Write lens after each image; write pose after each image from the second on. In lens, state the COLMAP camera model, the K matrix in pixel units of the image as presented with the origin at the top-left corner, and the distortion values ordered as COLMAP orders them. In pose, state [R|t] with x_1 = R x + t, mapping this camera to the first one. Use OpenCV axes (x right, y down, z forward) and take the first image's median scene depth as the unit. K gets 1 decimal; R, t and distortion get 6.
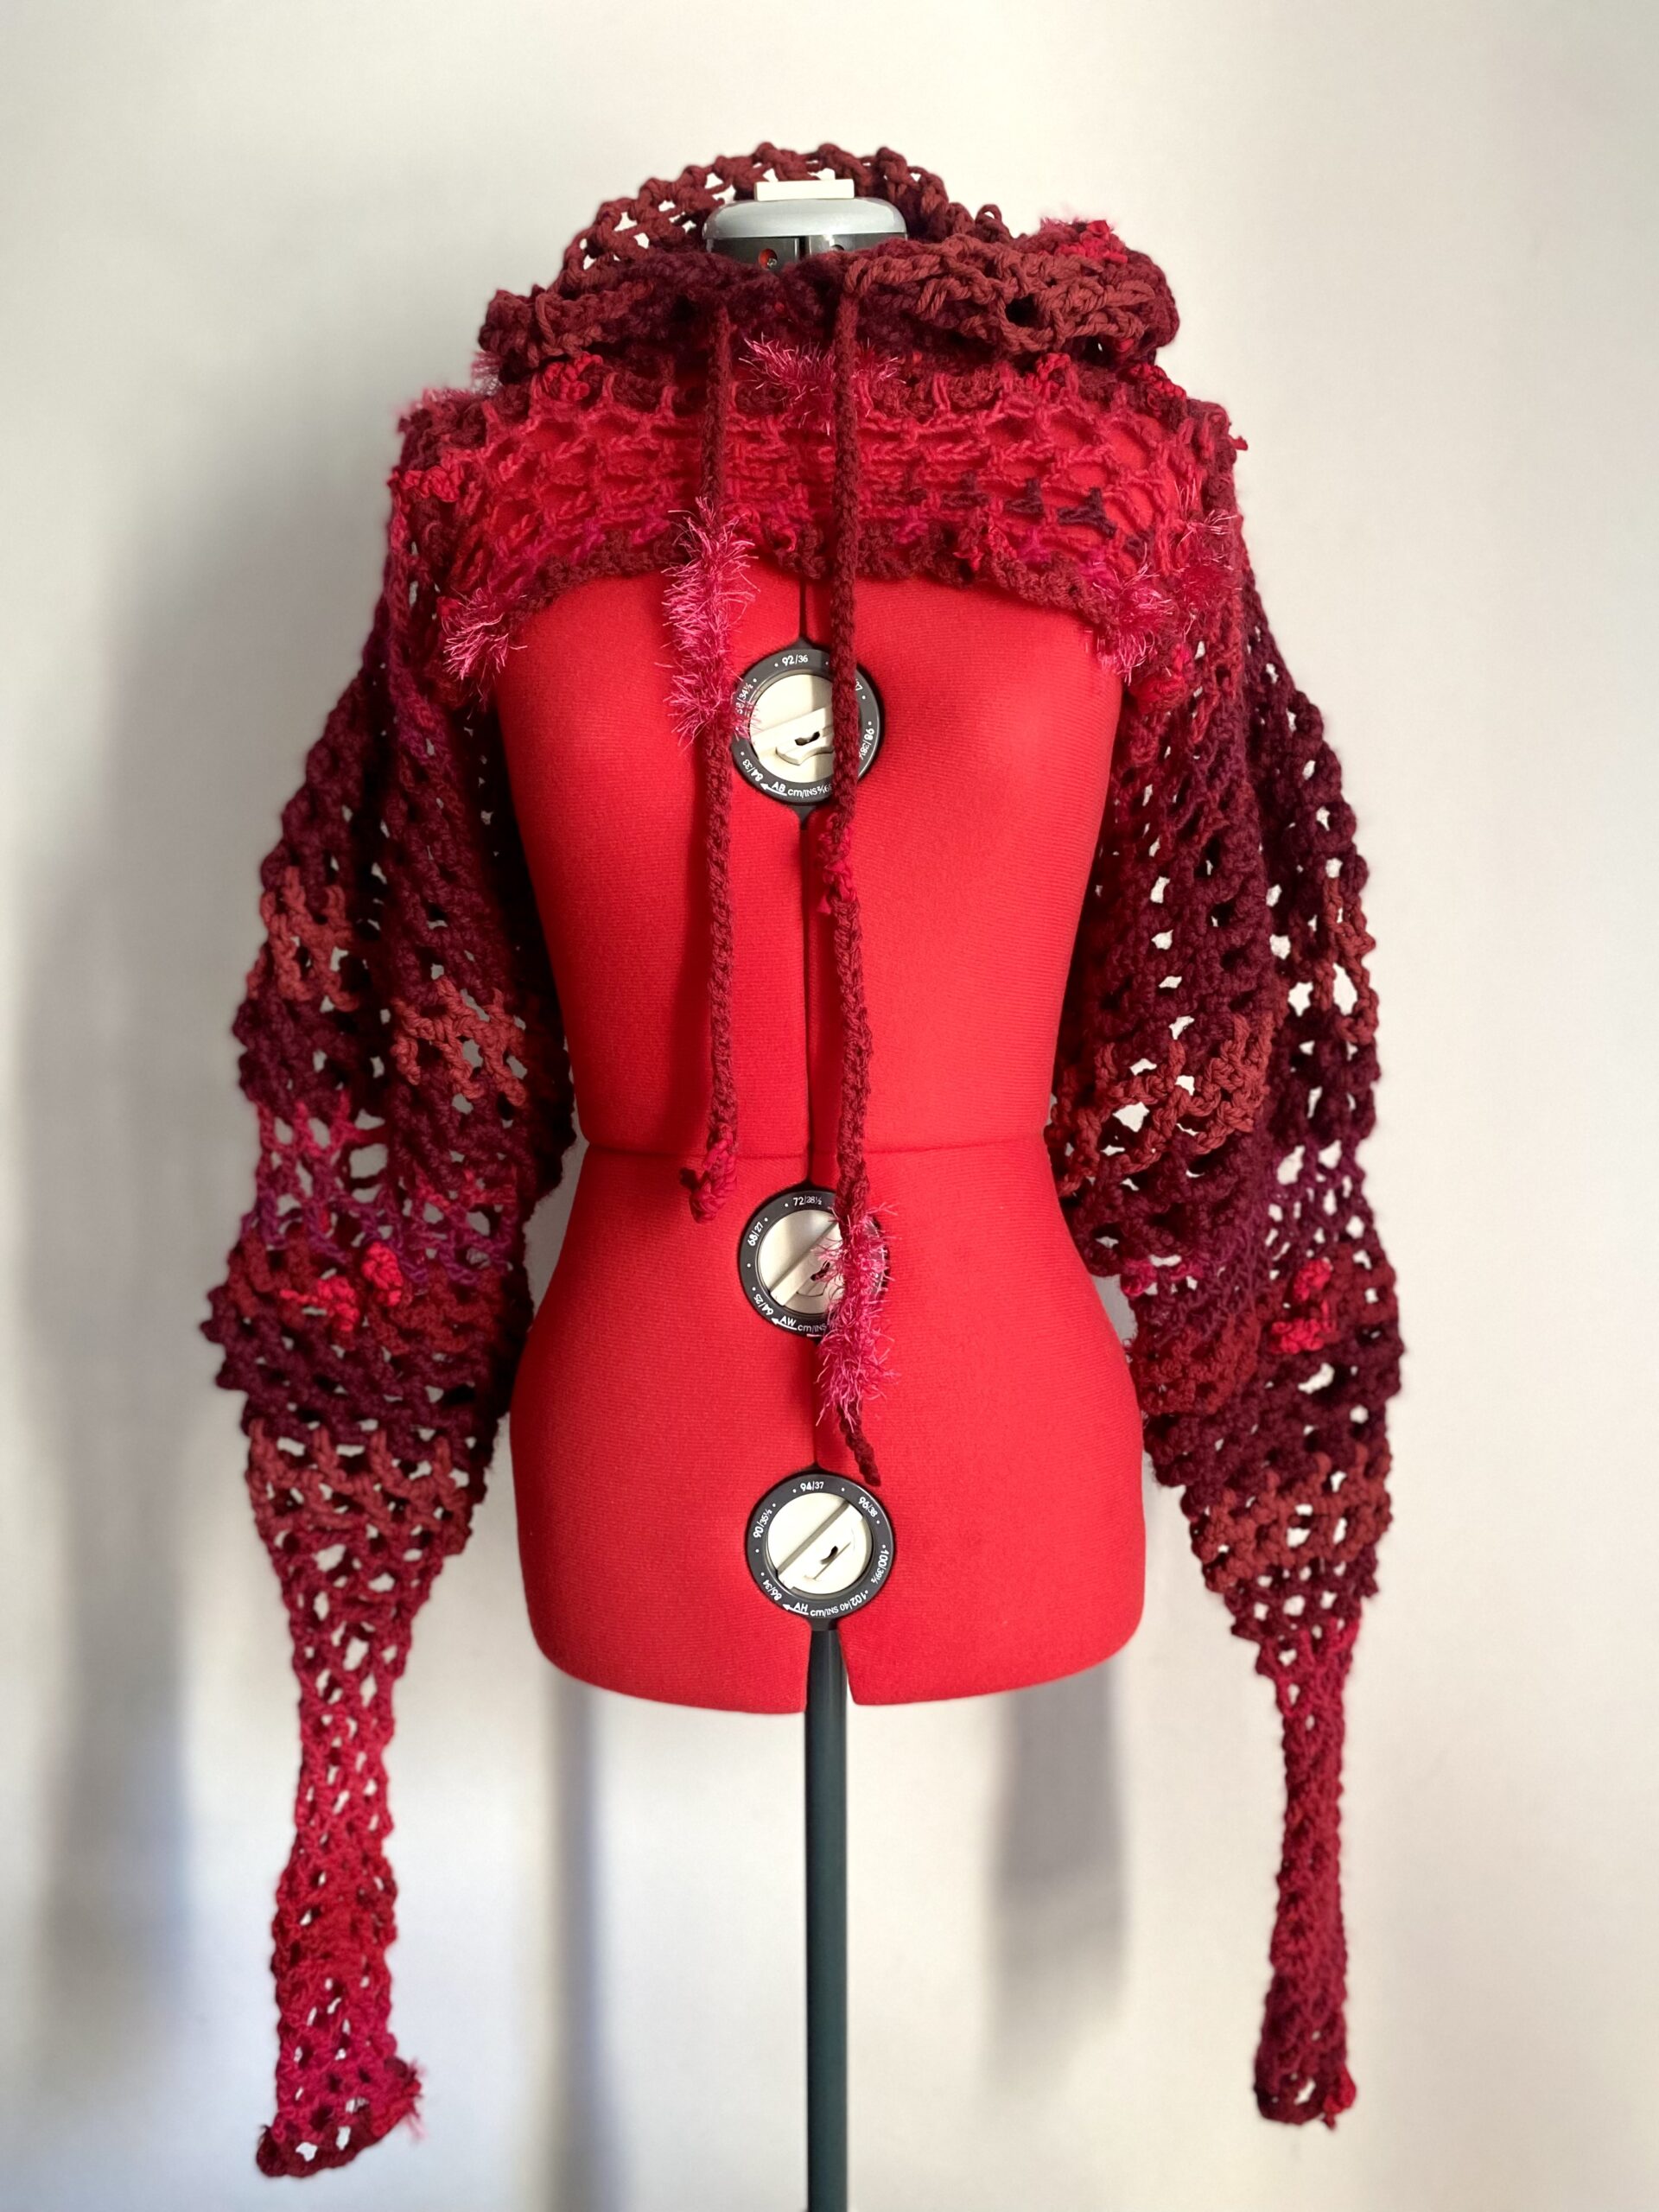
lens RADIAL K [[1627.6, 0, 829.5], [0, 1627.6, 1106.0], [0, 0, 1]] dist [0.007097, 0.003993]
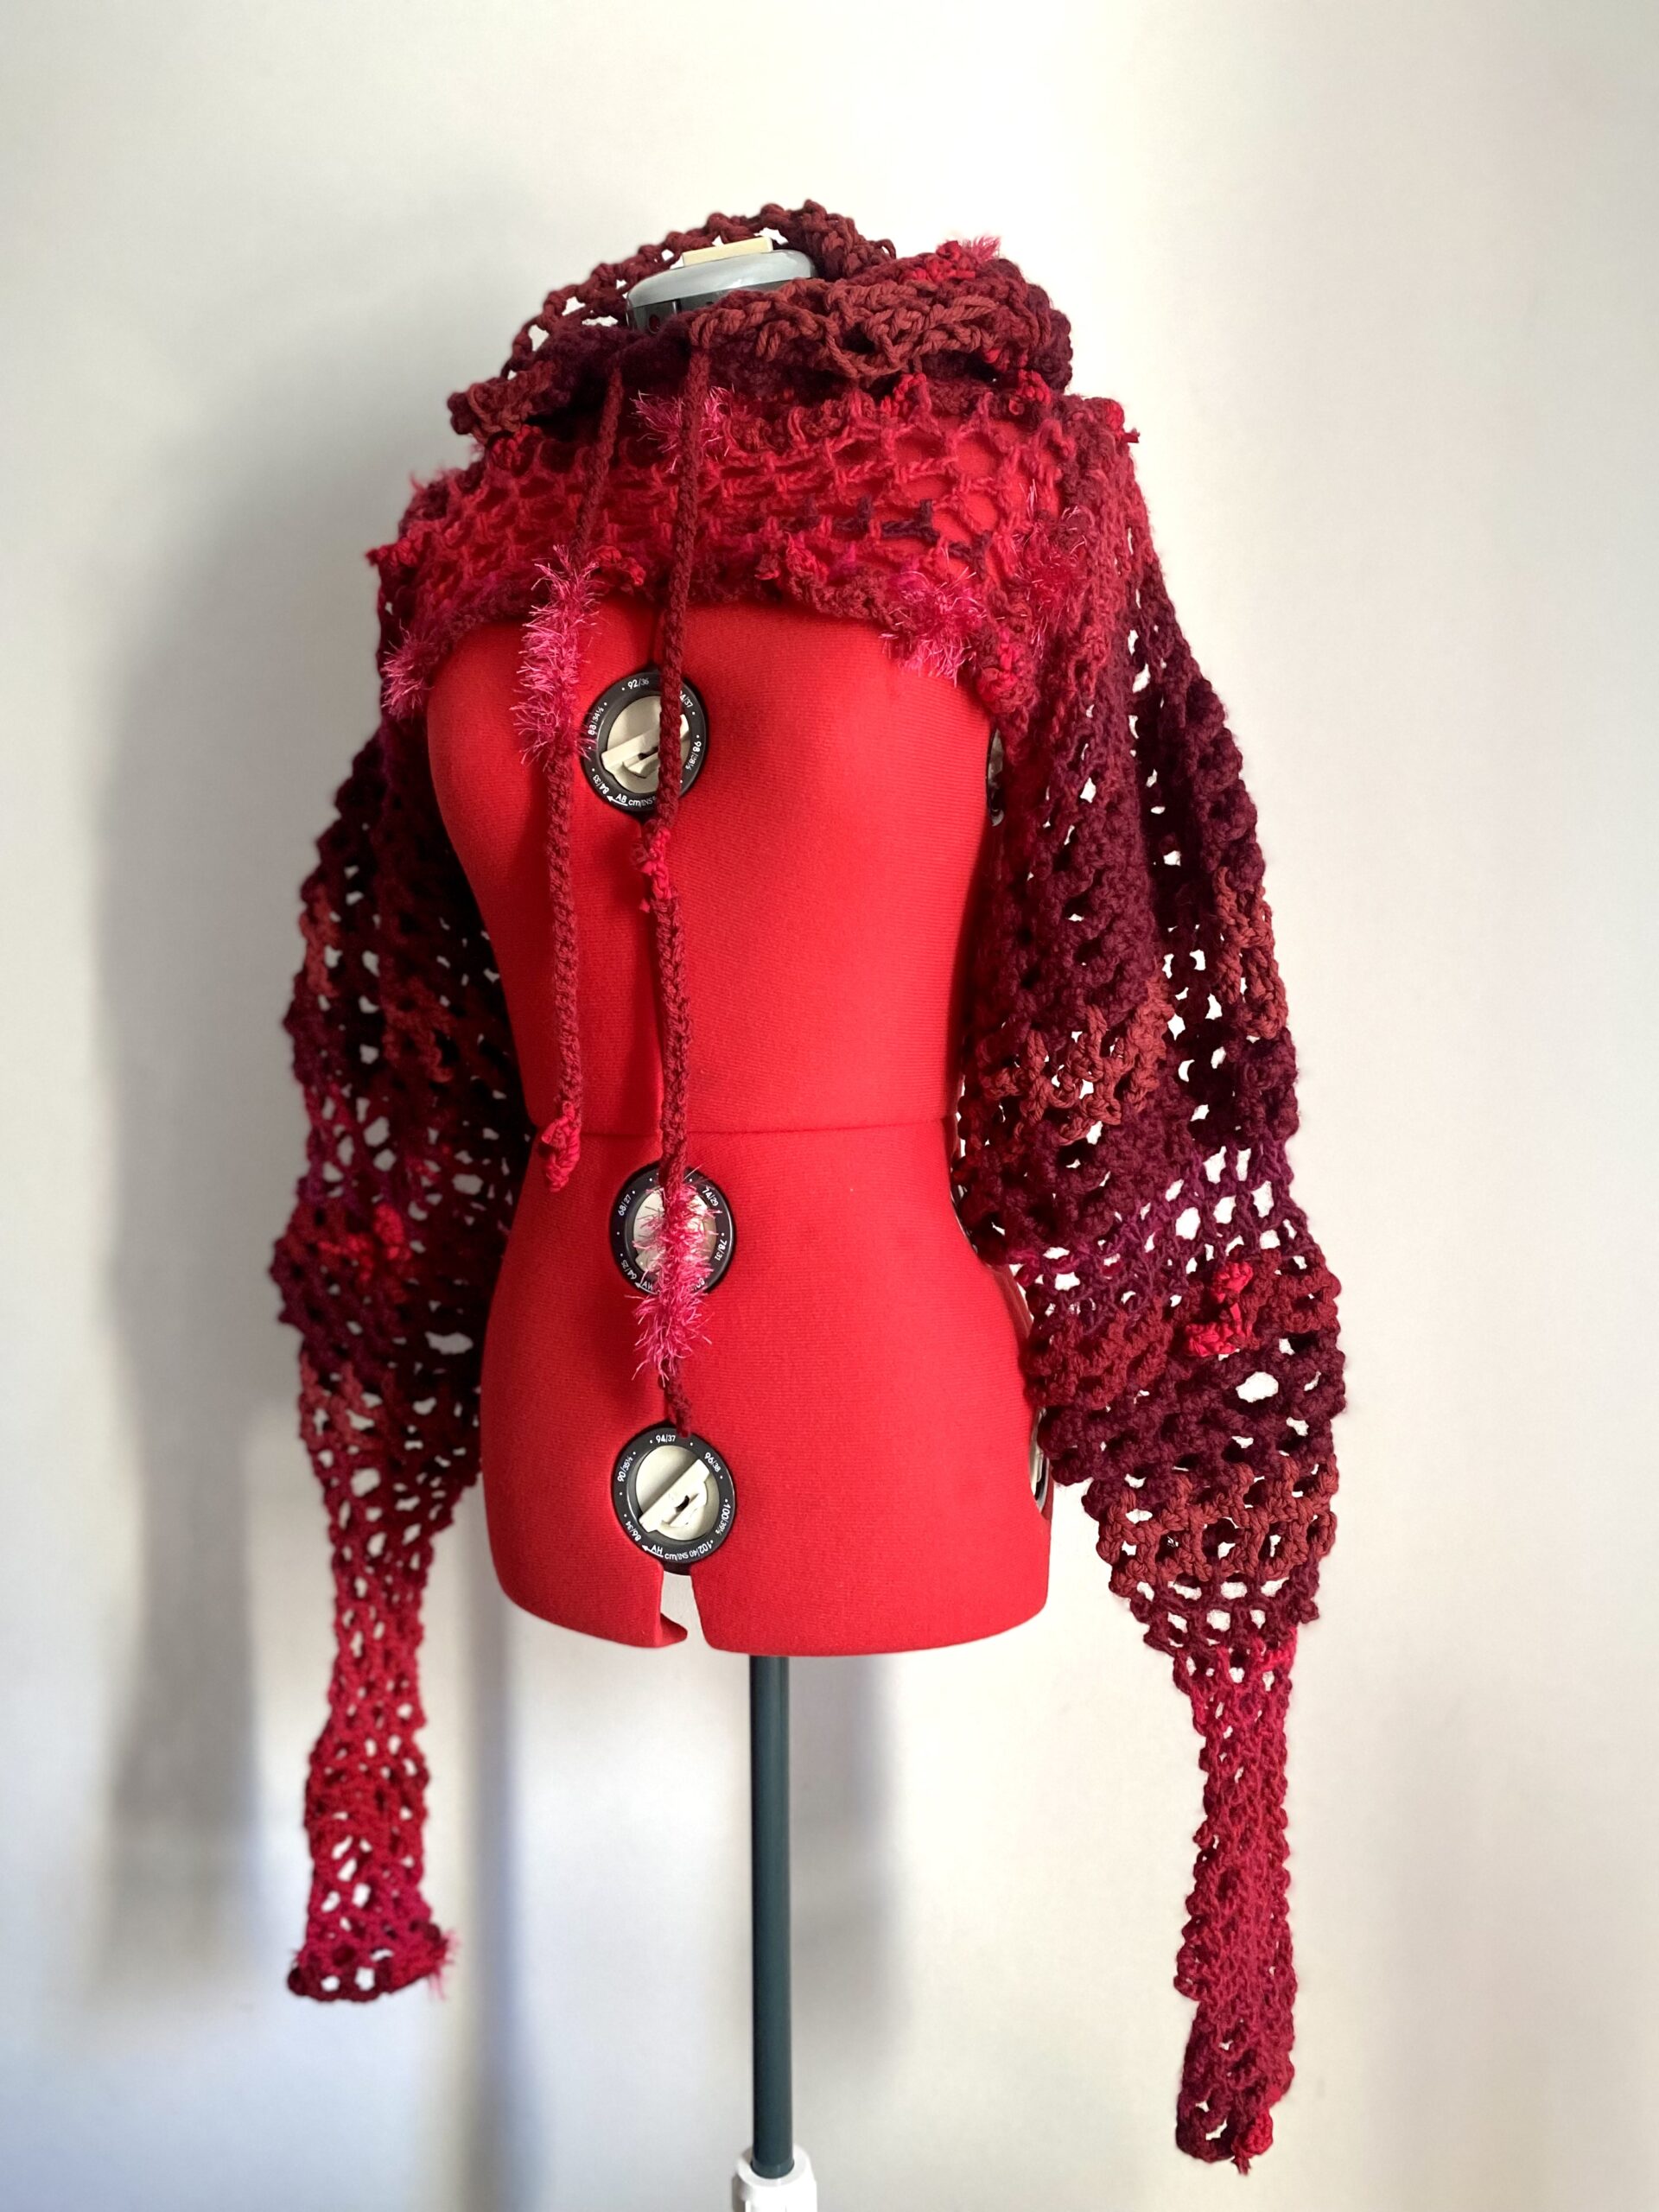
lens RADIAL K [[1627.6, 0, 829.5], [0, 1627.6, 1106.0], [0, 0, 1]] dist [0.007097, 0.003993]
pose [[0.944231, 0.019070, -0.328730, 0.440798], [-0.024246, 0.999638, -0.011654, 0.020988], [0.328389, 0.018975, 0.944352, 0.004201]]
